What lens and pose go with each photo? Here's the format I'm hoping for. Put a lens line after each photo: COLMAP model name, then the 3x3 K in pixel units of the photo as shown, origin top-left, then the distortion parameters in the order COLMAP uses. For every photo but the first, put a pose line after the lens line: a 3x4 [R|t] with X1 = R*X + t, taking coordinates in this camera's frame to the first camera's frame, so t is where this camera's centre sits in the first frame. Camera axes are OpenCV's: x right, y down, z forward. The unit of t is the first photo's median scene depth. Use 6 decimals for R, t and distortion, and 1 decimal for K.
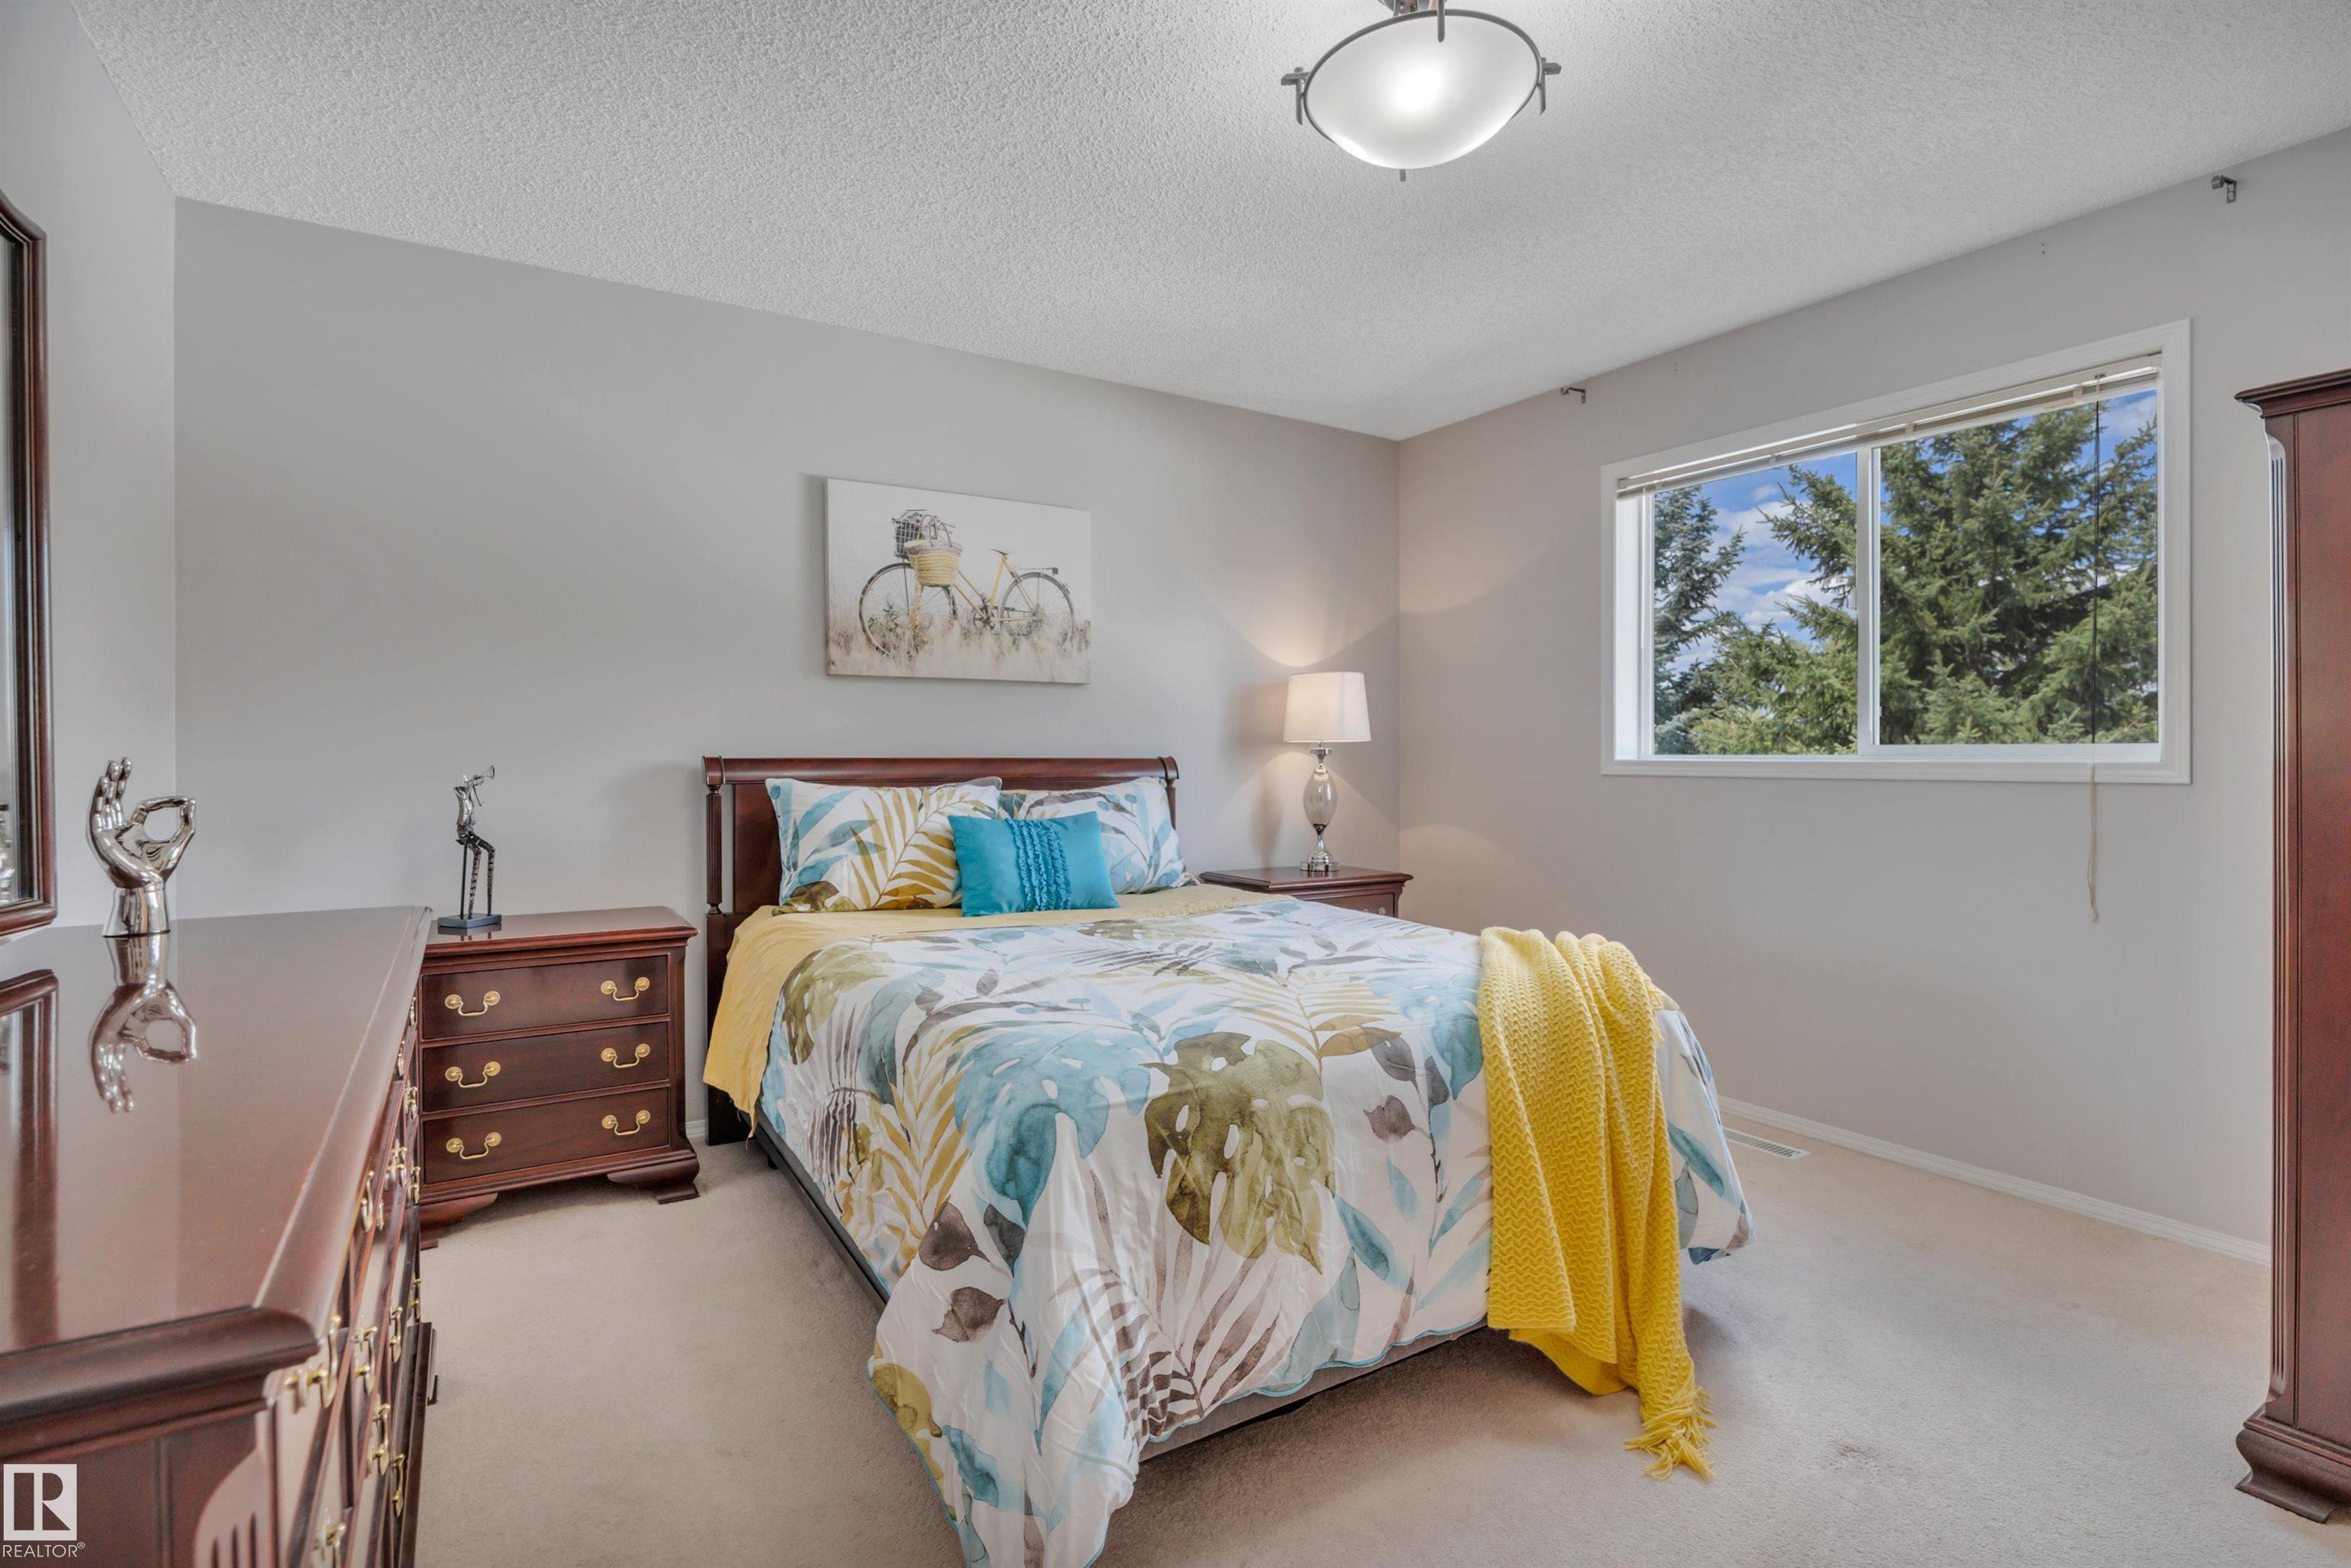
lens RADIAL K [[1136.2, 0, 1222.5], [0, 1136.2, 760.0], [0, 0, 1]] dist [-0.019989, -0.000566]
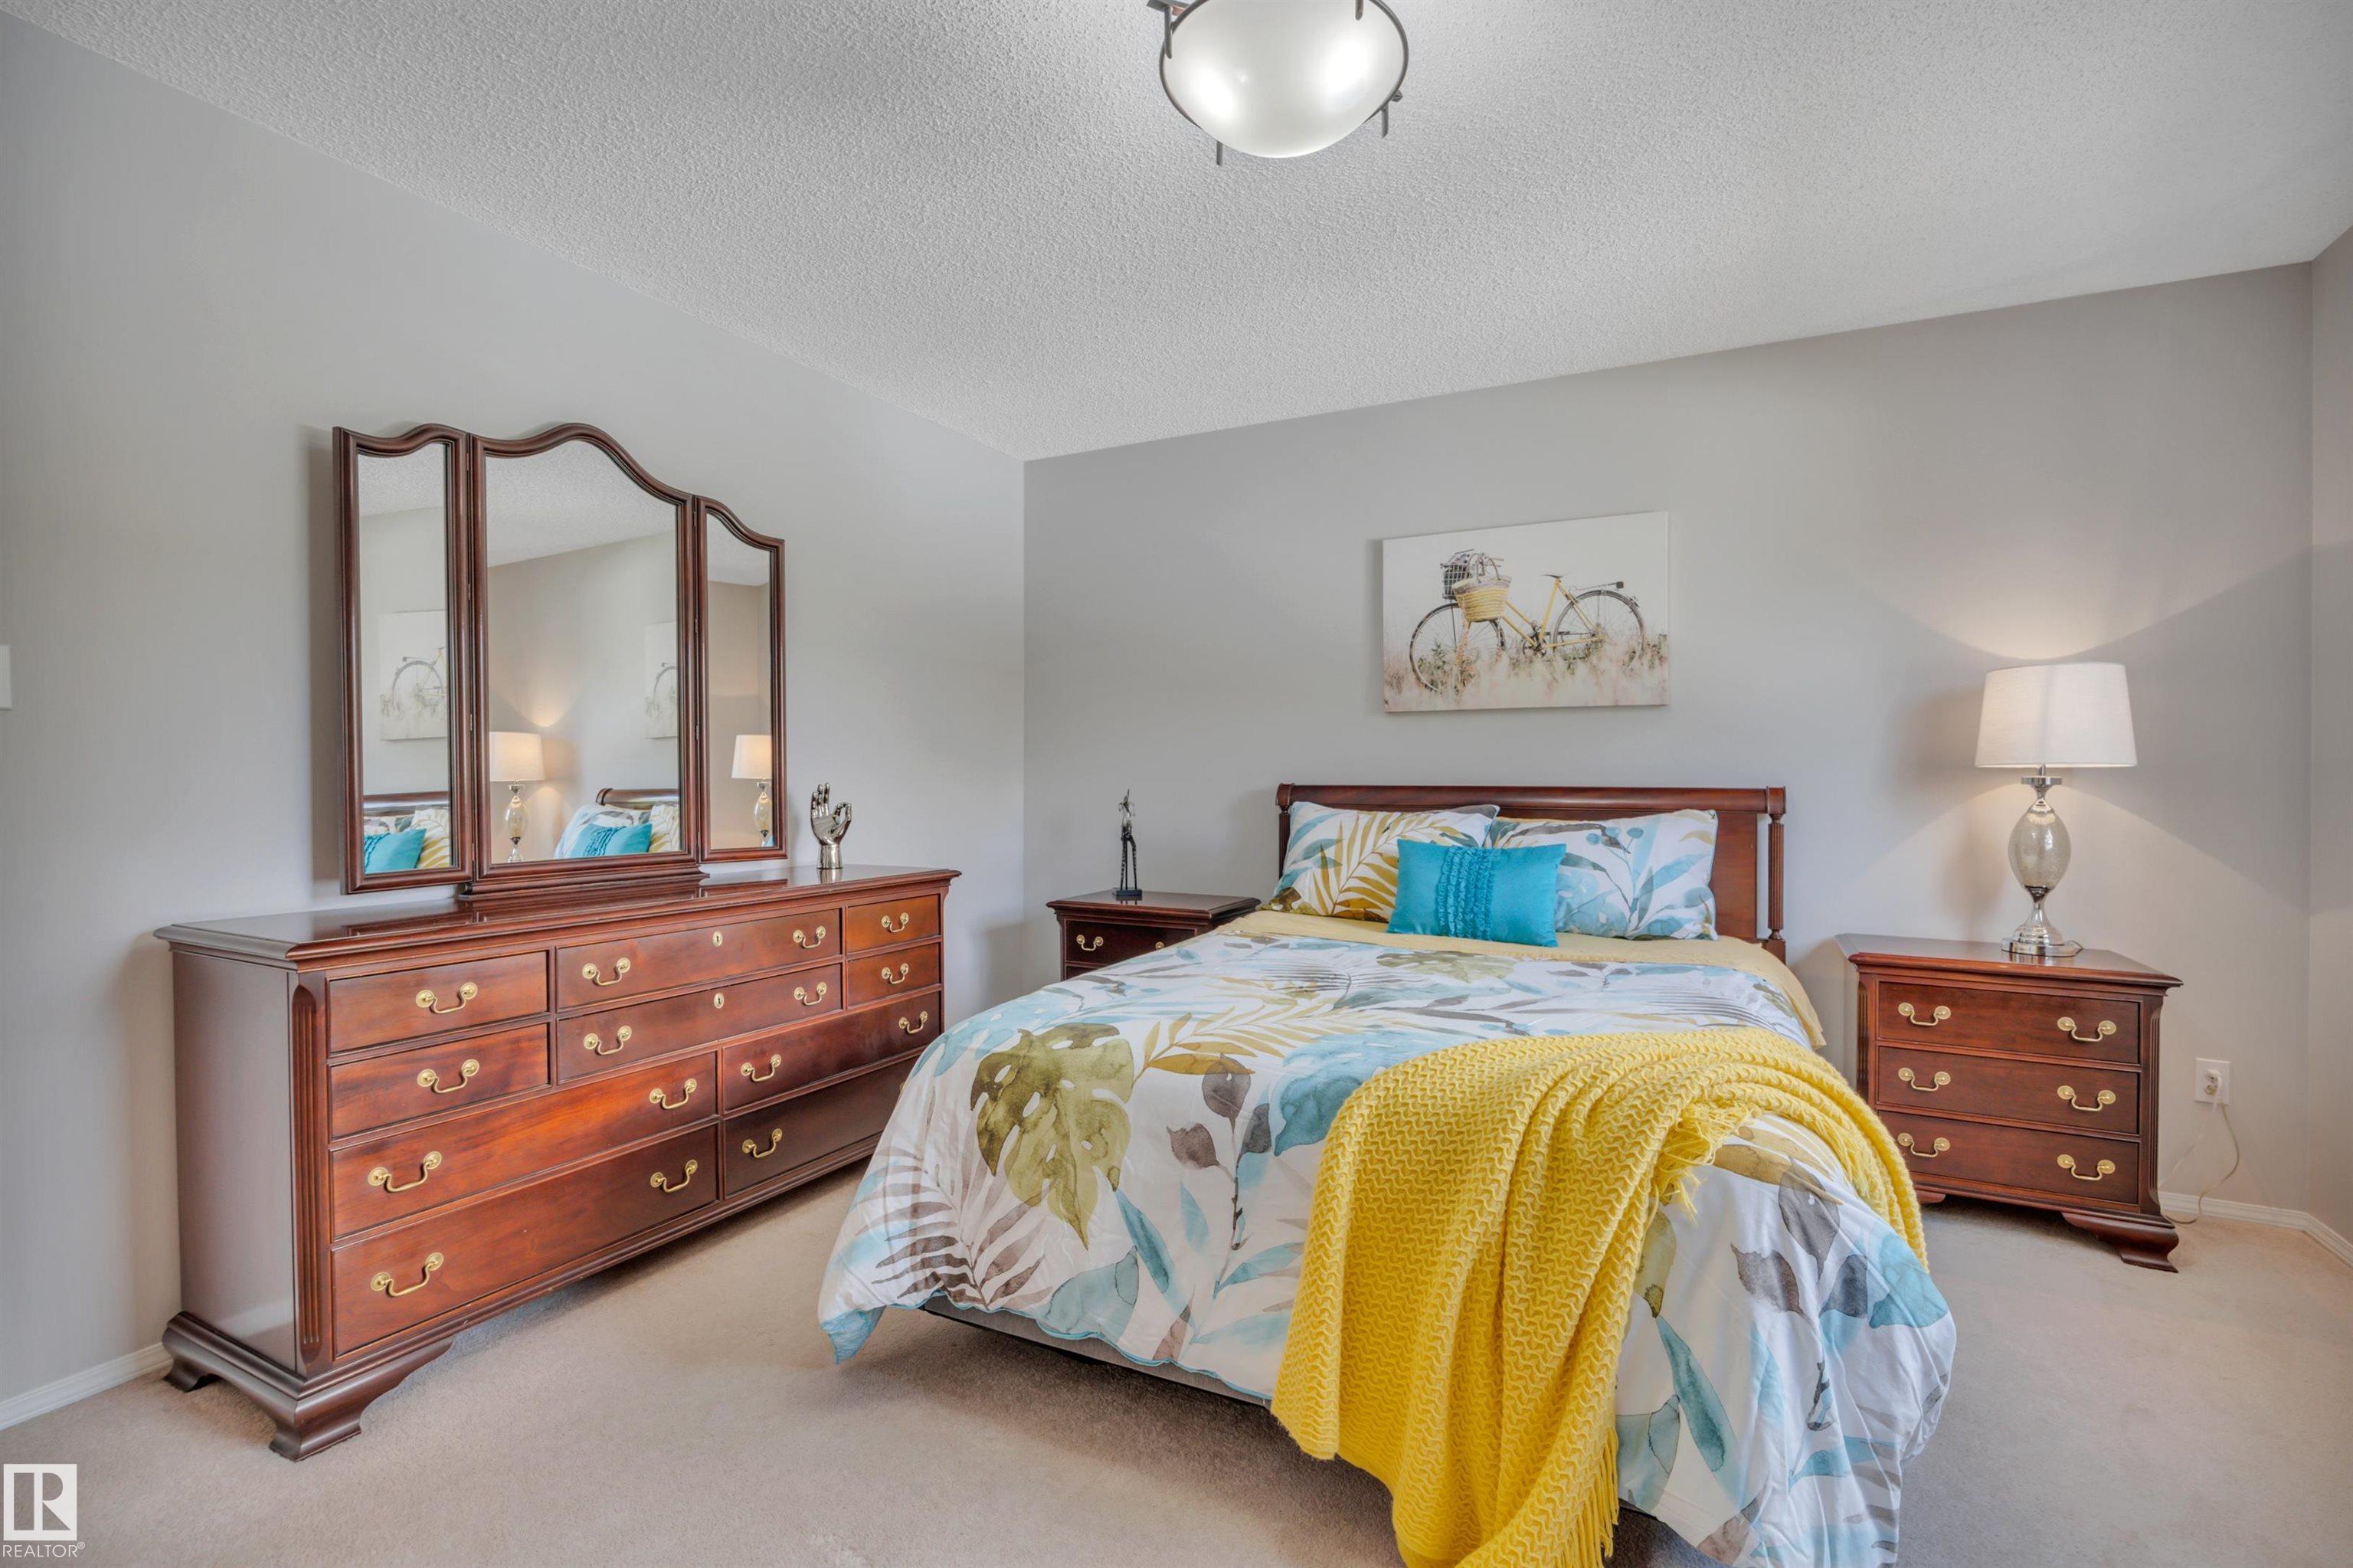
lens RADIAL K [[1120.4, 0, 1177.9], [0, 1120.4, 806.8], [0, 0, 1]] dist [-0.003273, -0.000498]
pose [[0.481904, 0.023656, -0.875905, 0.609976], [-0.006683, 0.999706, 0.023323, -0.005723], [0.876199, -0.005385, 0.481920, 0.305623]]
